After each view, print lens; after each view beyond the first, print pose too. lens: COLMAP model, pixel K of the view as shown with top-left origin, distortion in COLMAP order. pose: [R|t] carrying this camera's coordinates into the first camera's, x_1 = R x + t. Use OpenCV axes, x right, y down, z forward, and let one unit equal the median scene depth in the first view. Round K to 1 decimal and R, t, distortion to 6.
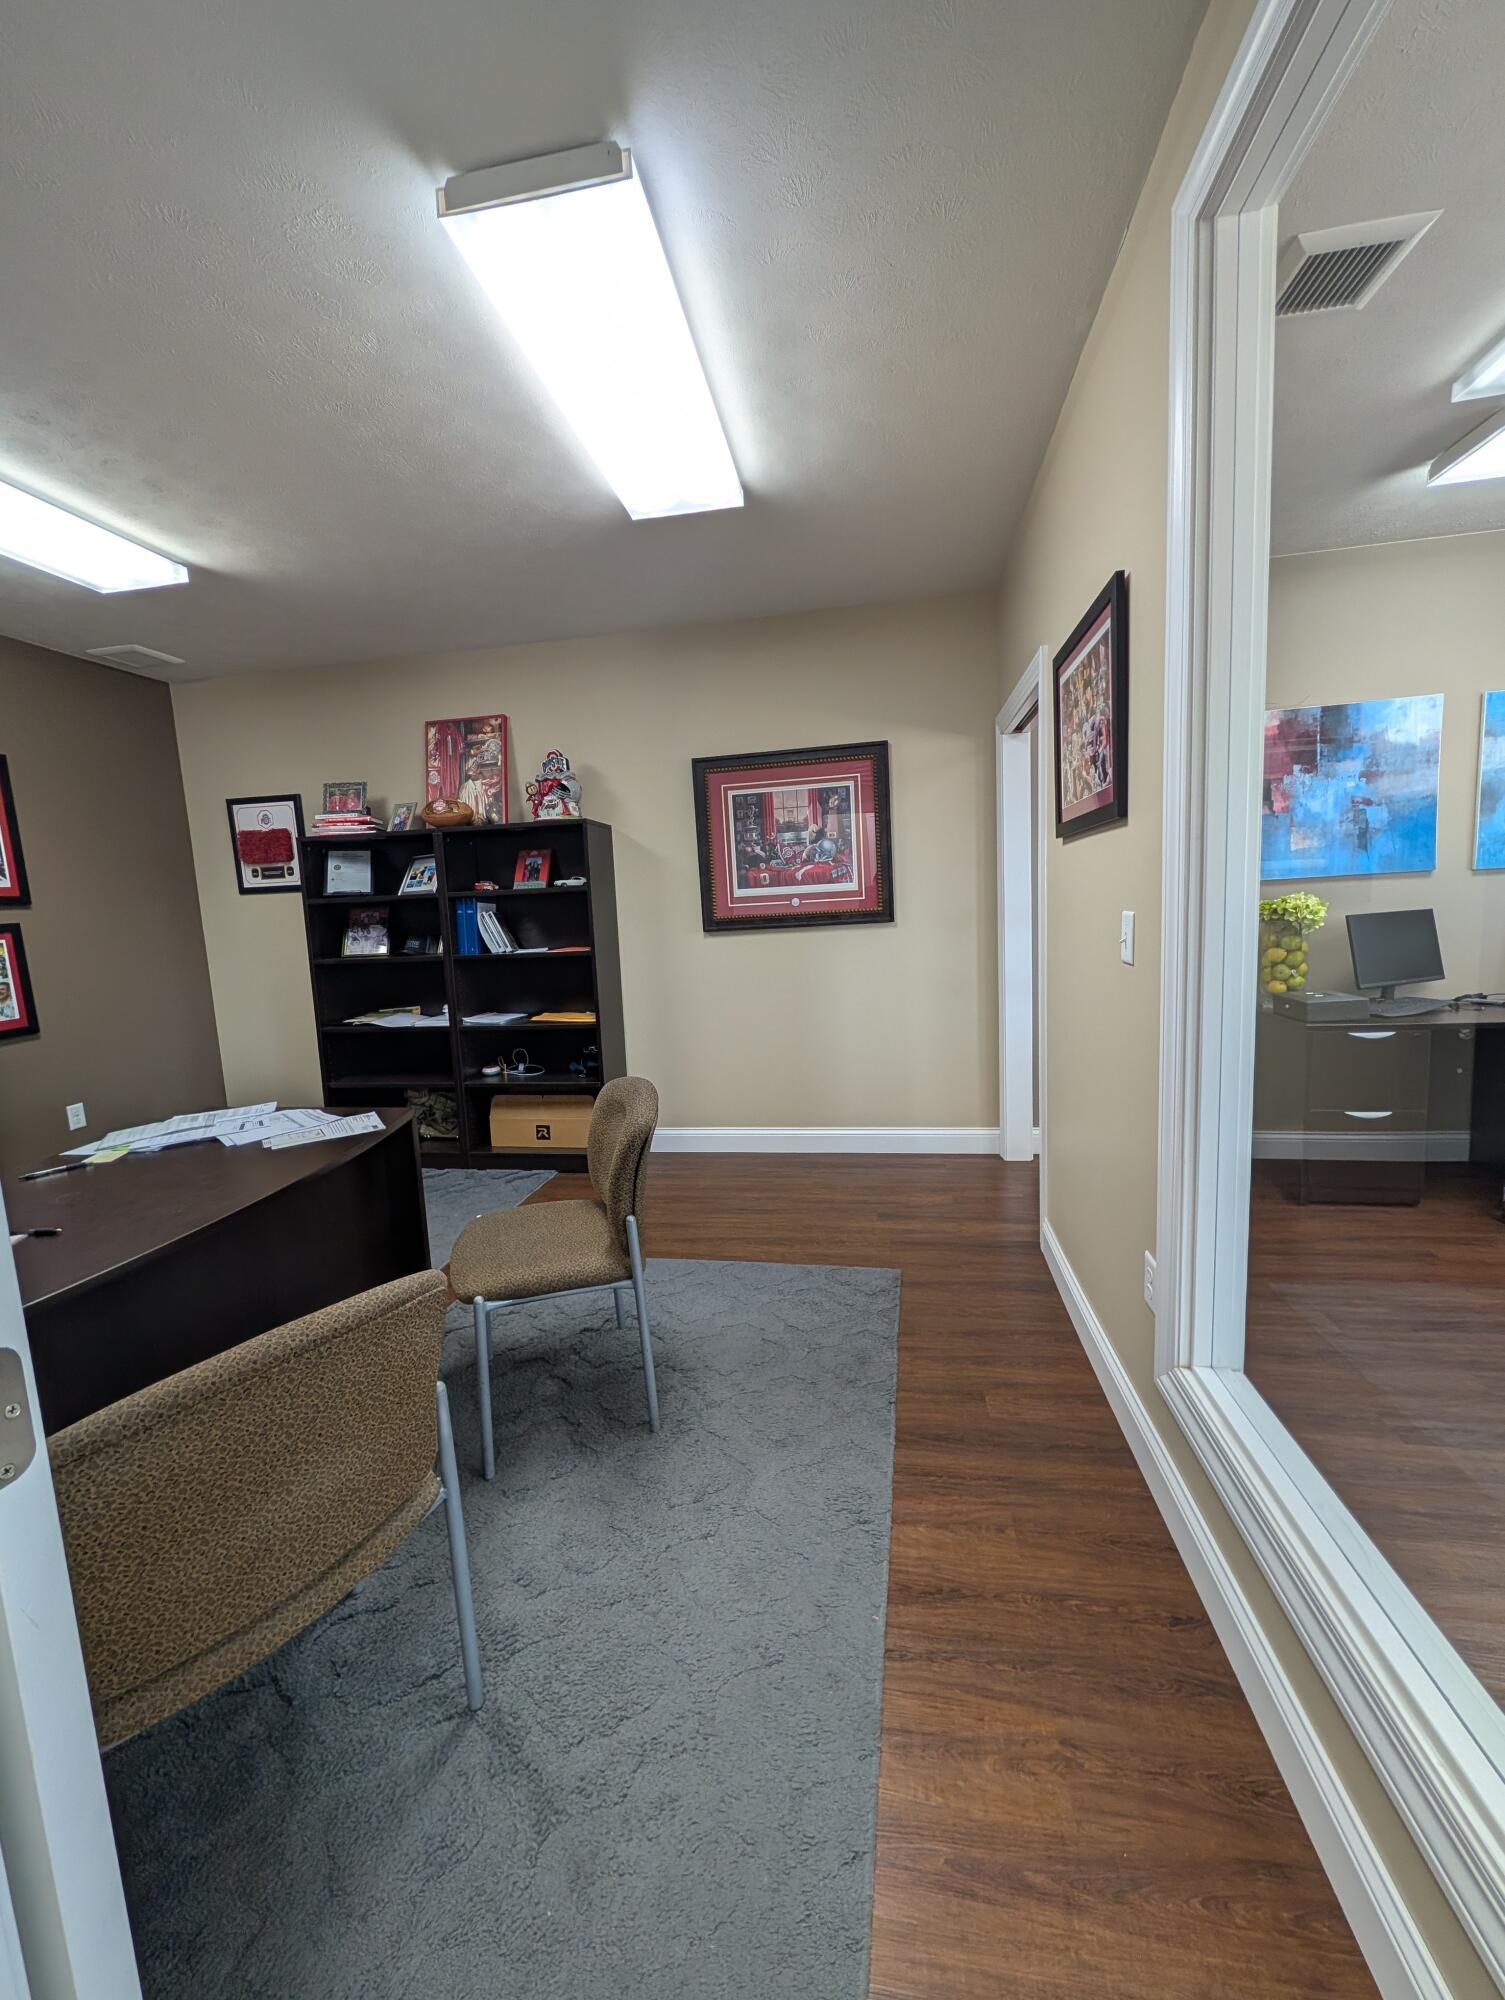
lens RADIAL K [[767.5, 0, 752.6], [0, 767.5, 995.5], [0, 0, 1]] dist [-0.001328, -0.000297]
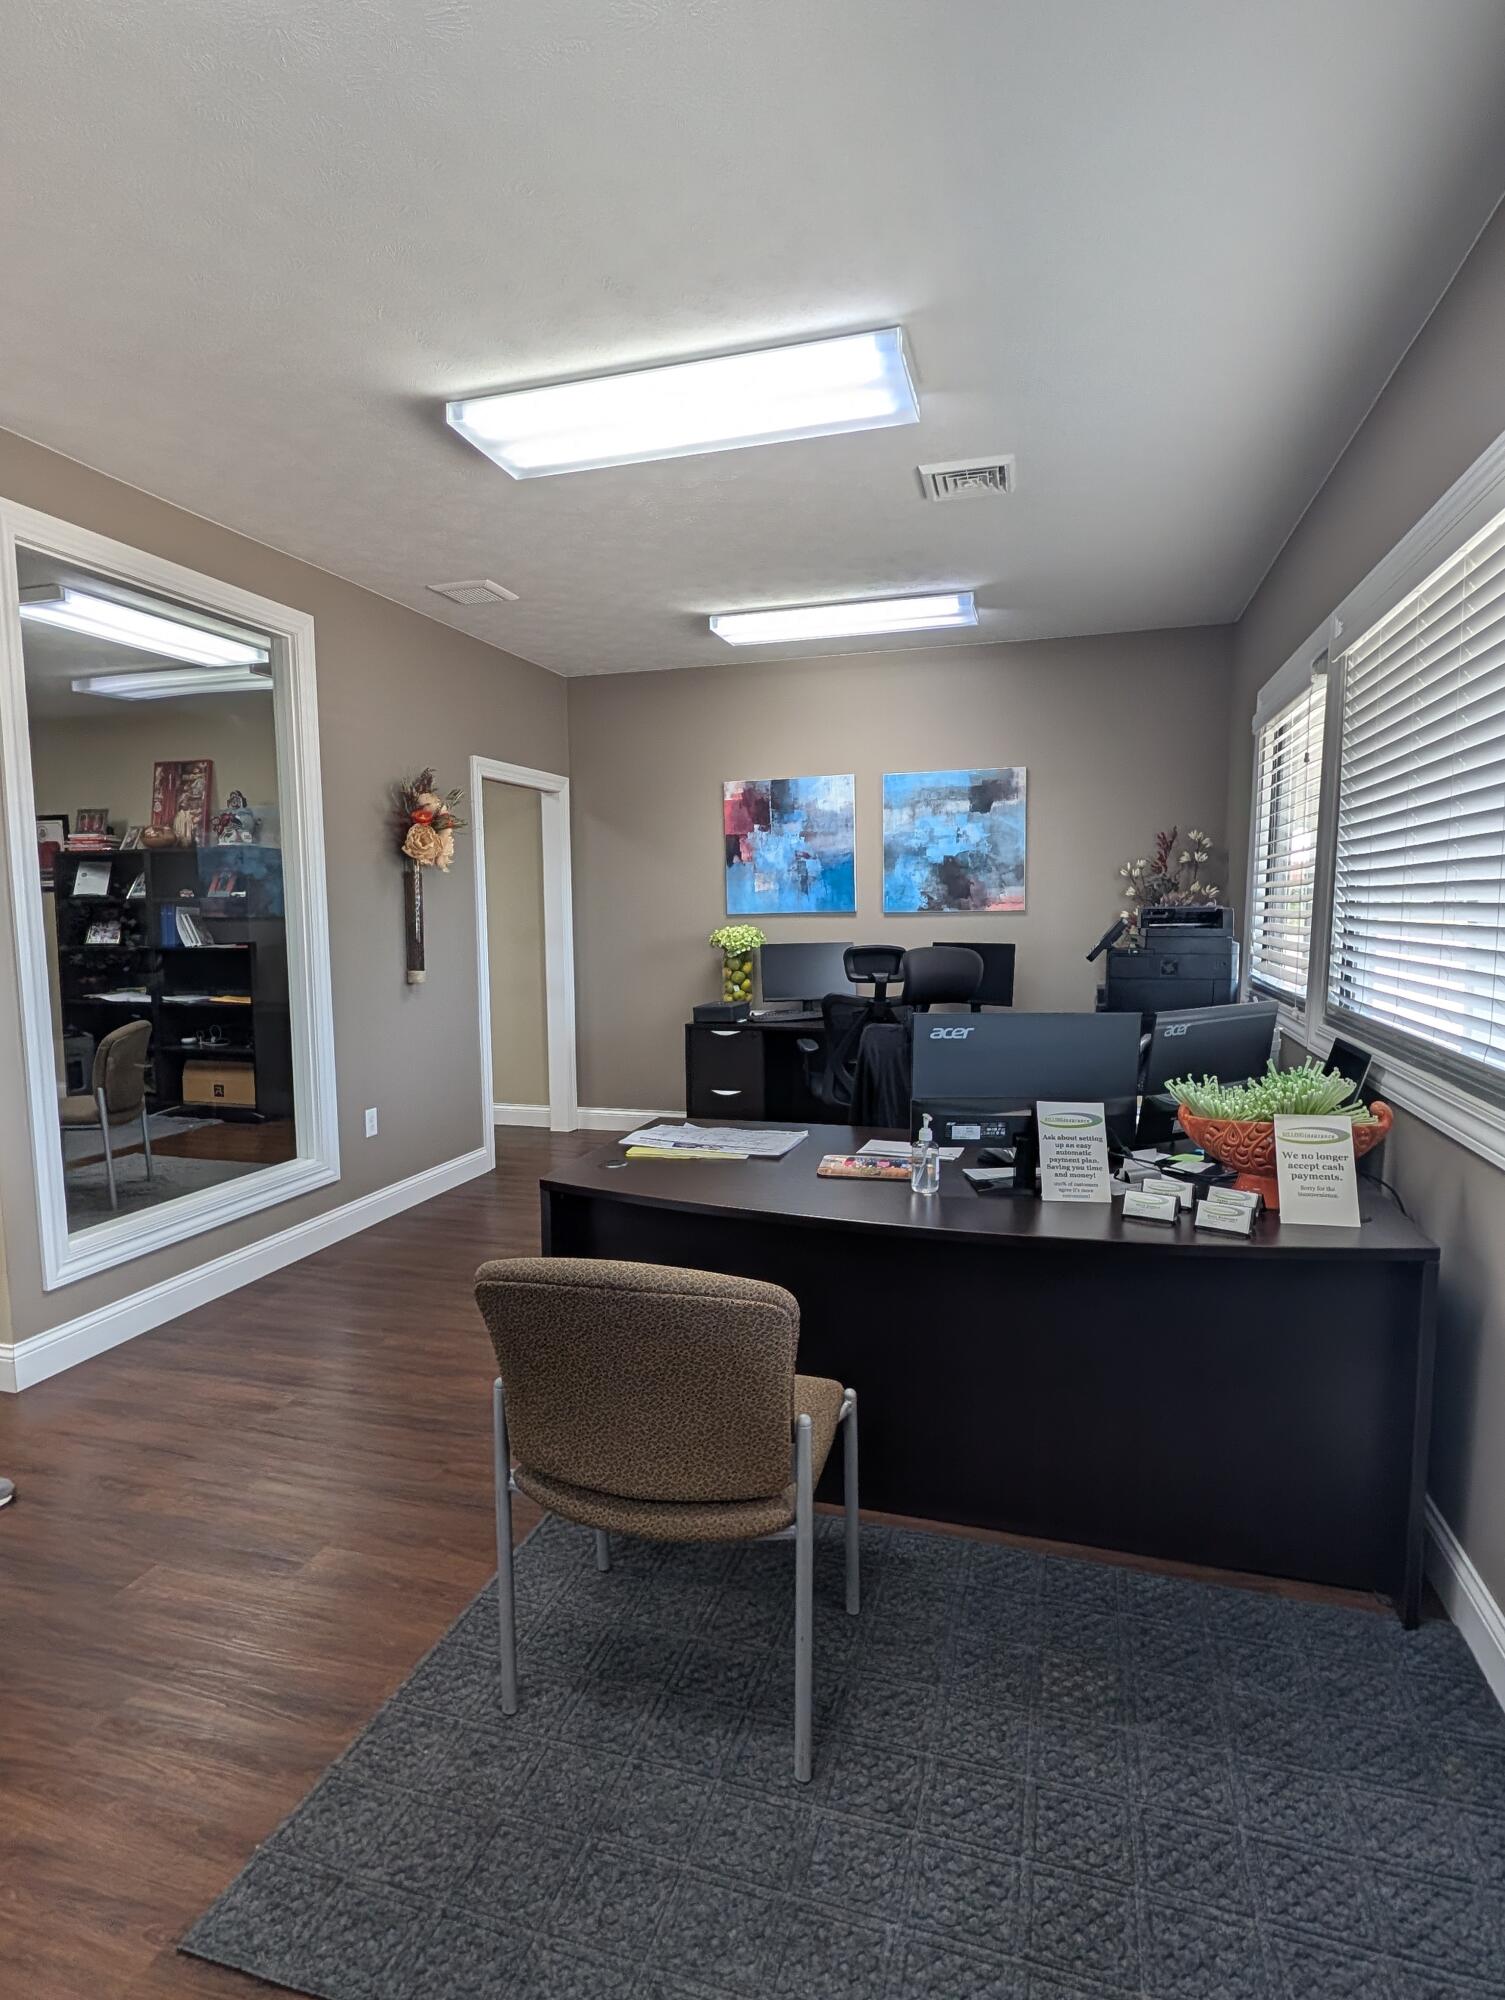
lens RADIAL K [[1072.3, 0, 732.4], [0, 1072.3, 1008.2], [0, 0, 1]] dist [0.003066, -0.001086]
pose [[0.990816, 0.049255, -0.125930, 0.792034], [-0.051246, 0.998606, -0.012618, 0.022769], [0.125133, 0.018956, 0.991959, -0.656871]]
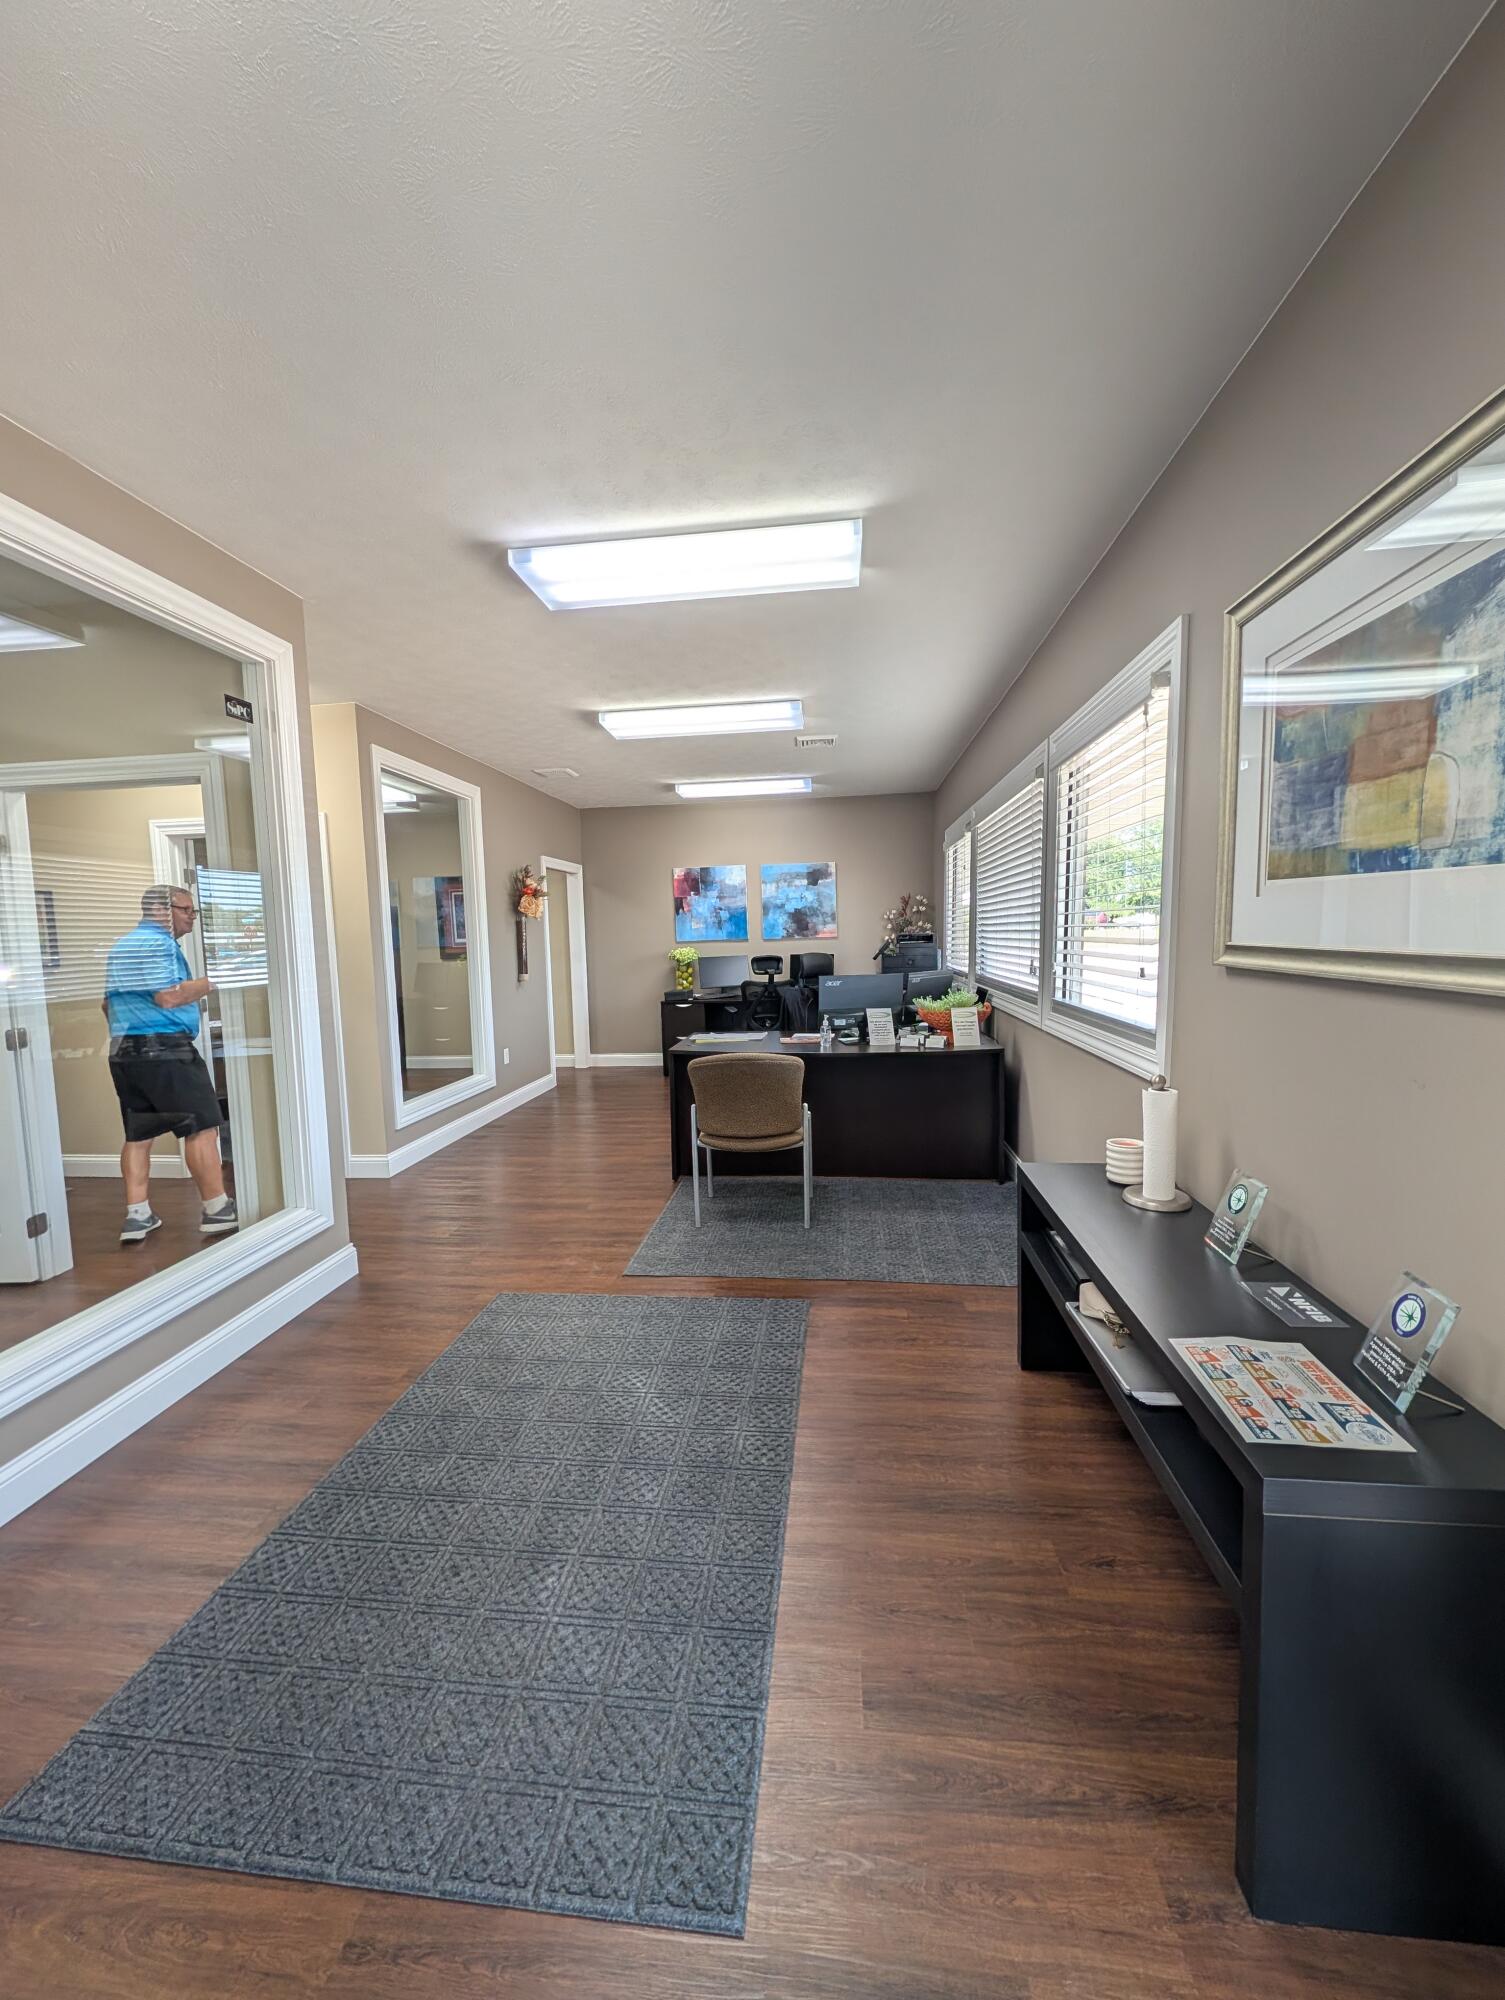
lens RADIAL K [[767.5, 0, 752.6], [0, 767.5, 995.5], [0, 0, 1]] dist [-0.001328, -0.000297]
pose [[0.997900, 0.017169, 0.062454, 0.656342], [-0.014789, 0.999154, -0.038379, 0.083352], [-0.063060, 0.037375, 0.997310, -1.128822]]
